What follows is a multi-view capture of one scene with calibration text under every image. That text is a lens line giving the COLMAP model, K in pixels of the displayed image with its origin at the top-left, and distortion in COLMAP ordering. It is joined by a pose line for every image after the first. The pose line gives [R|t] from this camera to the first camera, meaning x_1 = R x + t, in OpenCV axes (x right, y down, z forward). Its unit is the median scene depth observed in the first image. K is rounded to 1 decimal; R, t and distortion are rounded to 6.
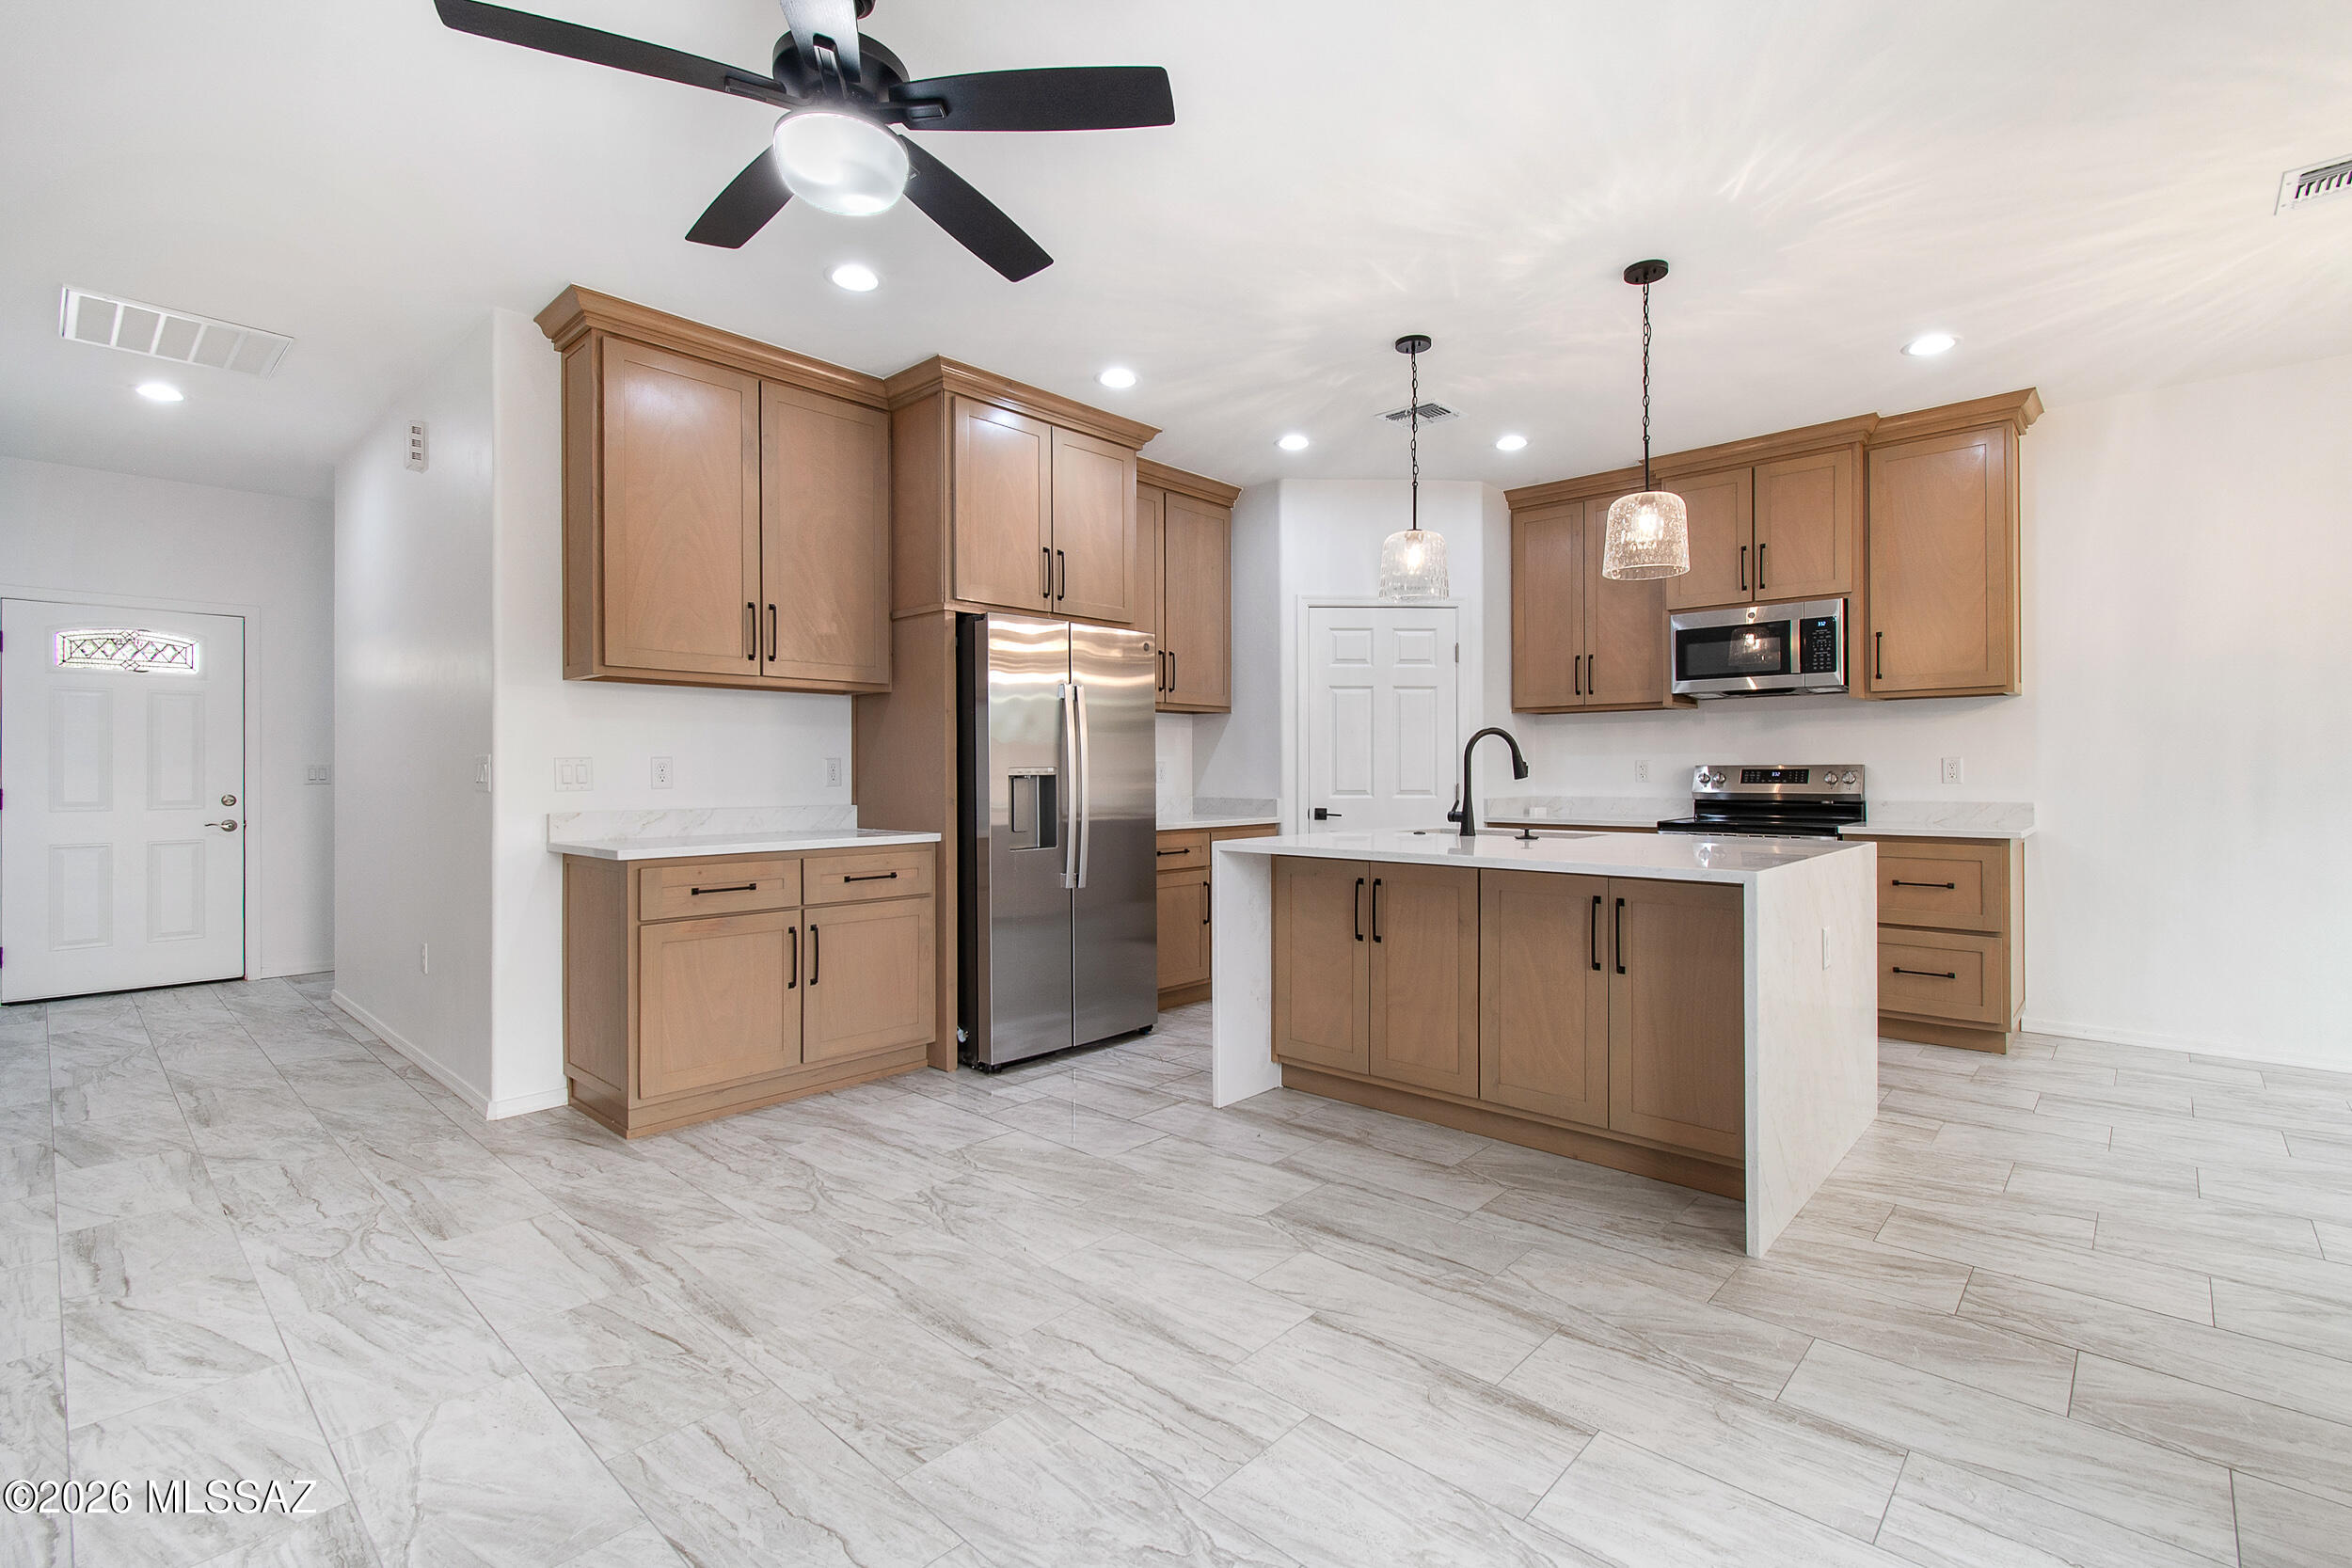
lens RADIAL K [[1059.9, 0, 1186.3], [0, 1059.9, 764.4], [0, 0, 1]] dist [0.000110, 0.000130]
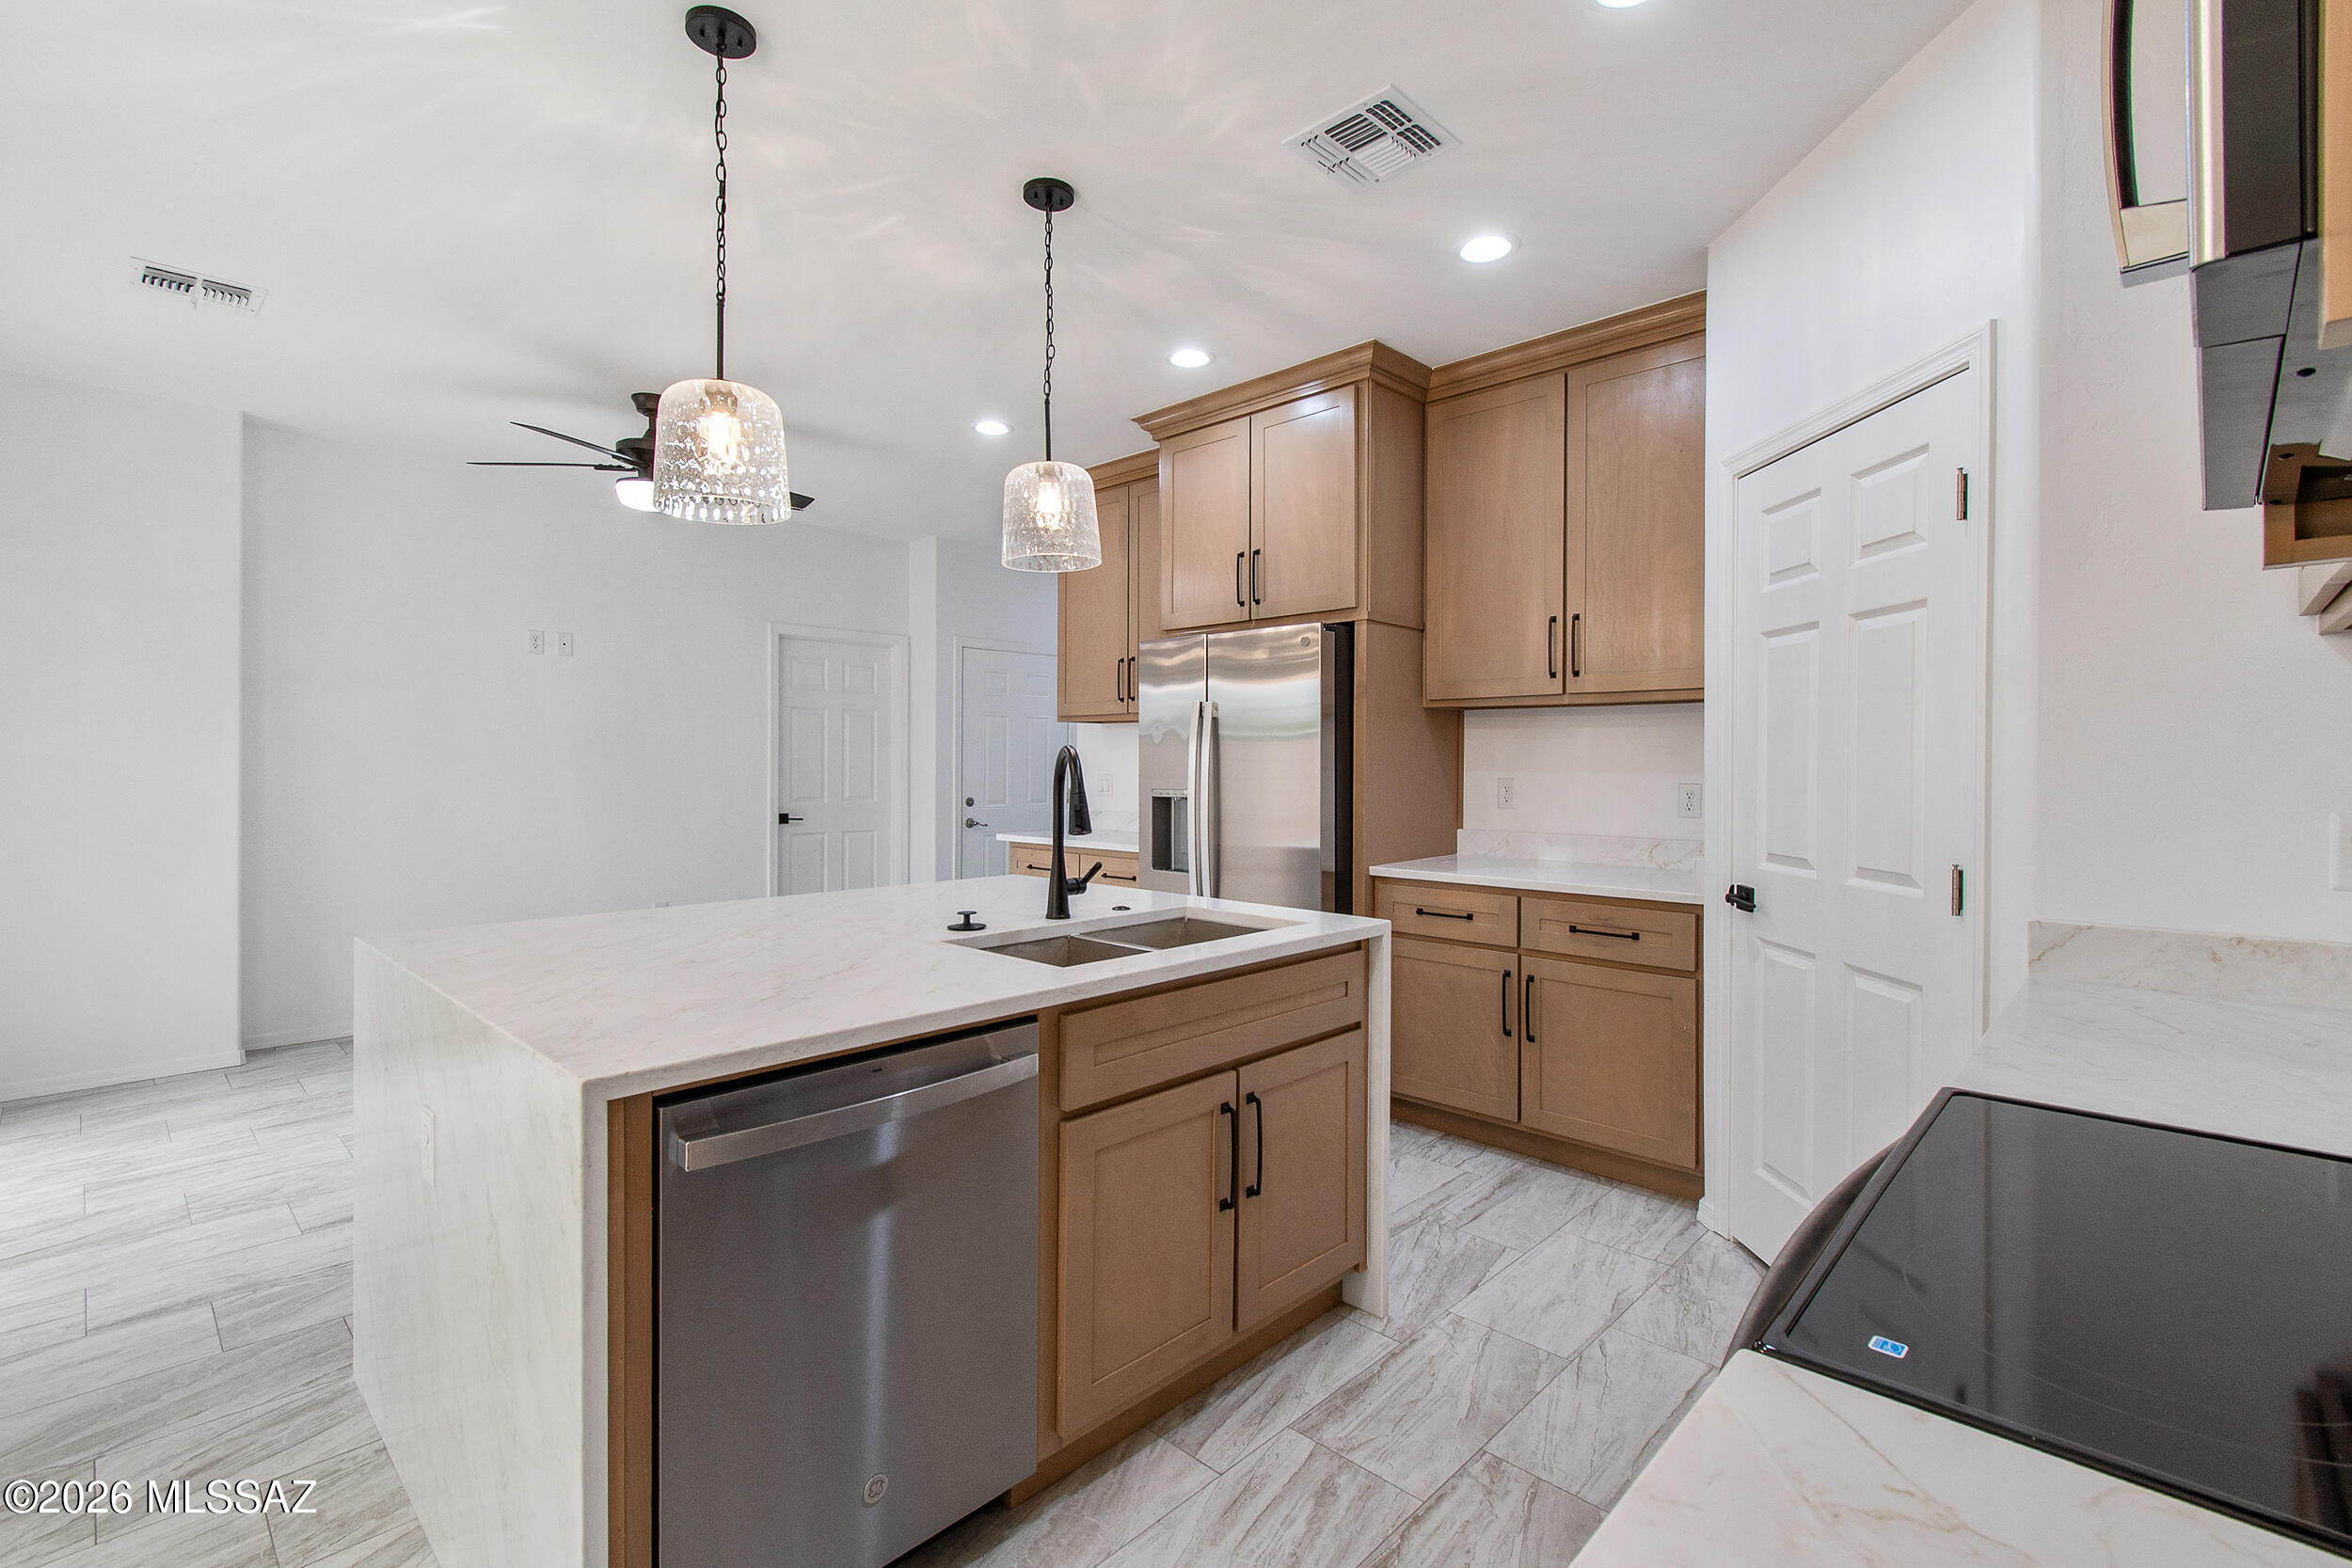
lens RADIAL K [[1059.9, 0, 1186.3], [0, 1059.9, 764.4], [0, 0, 1]] dist [0.000110, 0.000130]
pose [[-0.017977, 0.005945, -0.999821, 1.083850], [0.006044, 0.999965, 0.005837, -0.033763], [0.999820, -0.005938, -0.018012, 1.317167]]
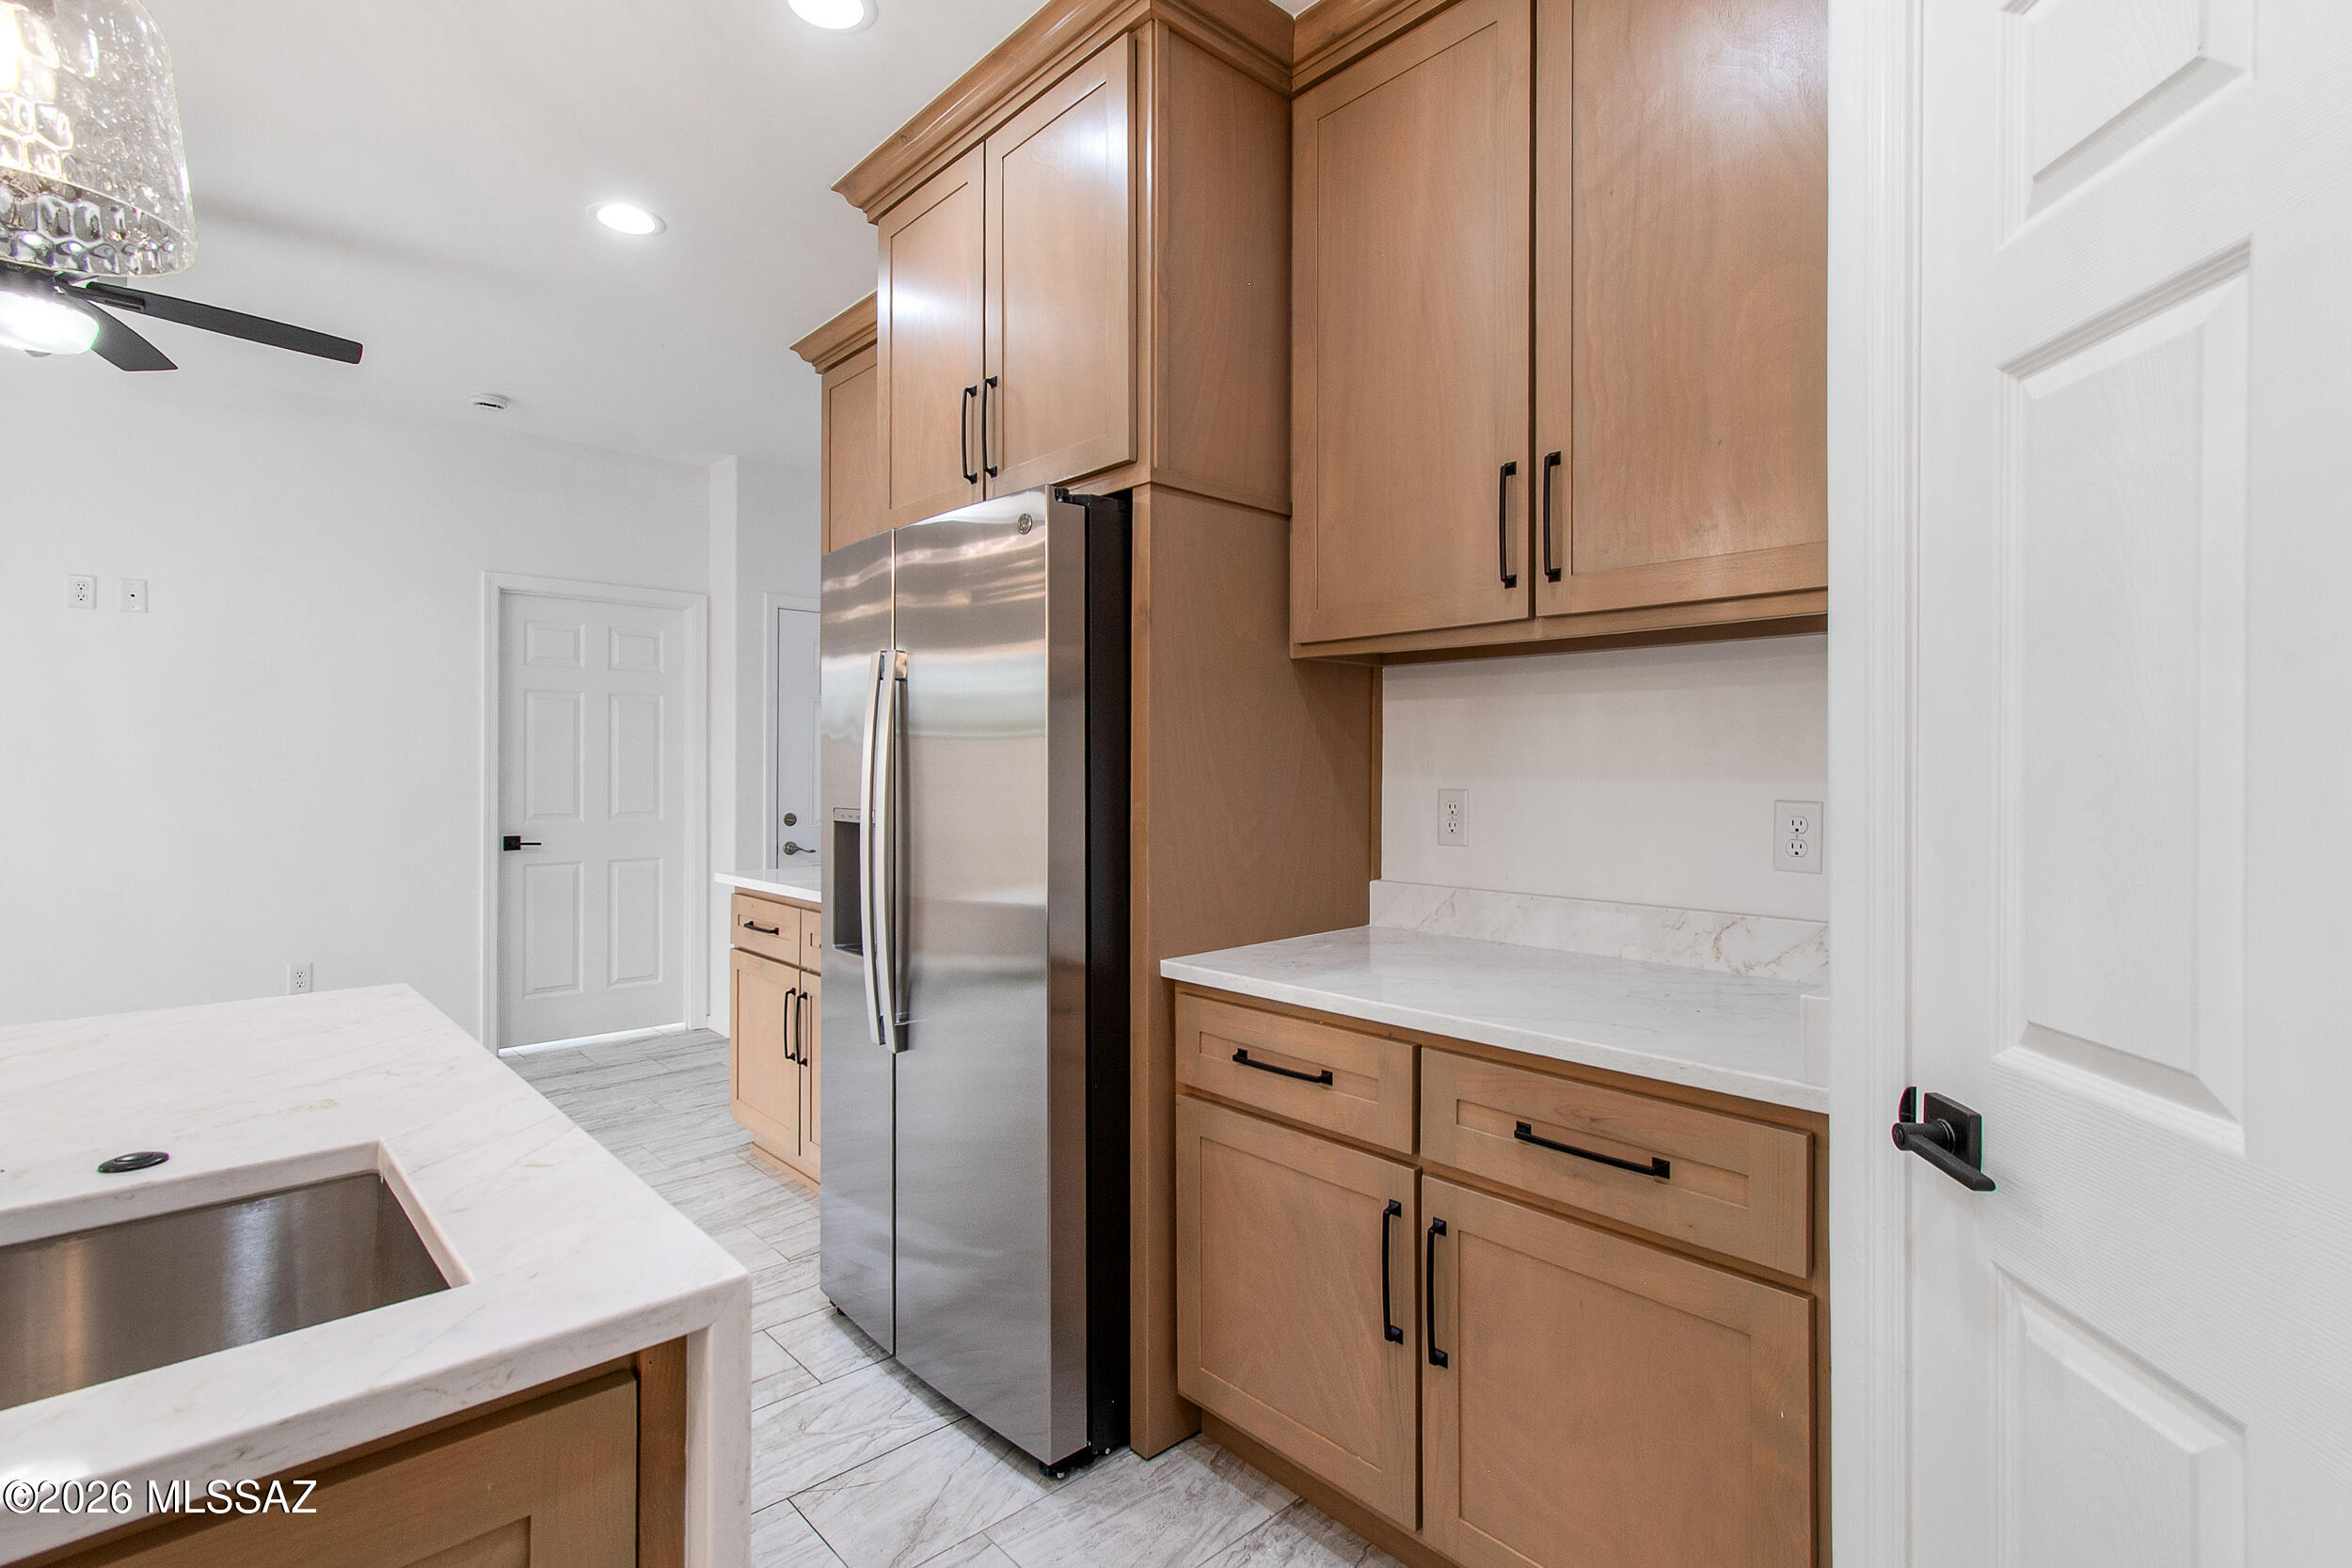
lens RADIAL K [[1121.3, 0, 1186.3], [0, 1121.3, 765.9], [0, 0, 1]] dist [0.002015, 0.000996]
pose [[-0.081492, 0.002562, -0.996671, 0.555097], [0.008201, 0.999965, 0.001900, -0.025589], [0.996640, -0.008019, -0.081510, 1.562767]]
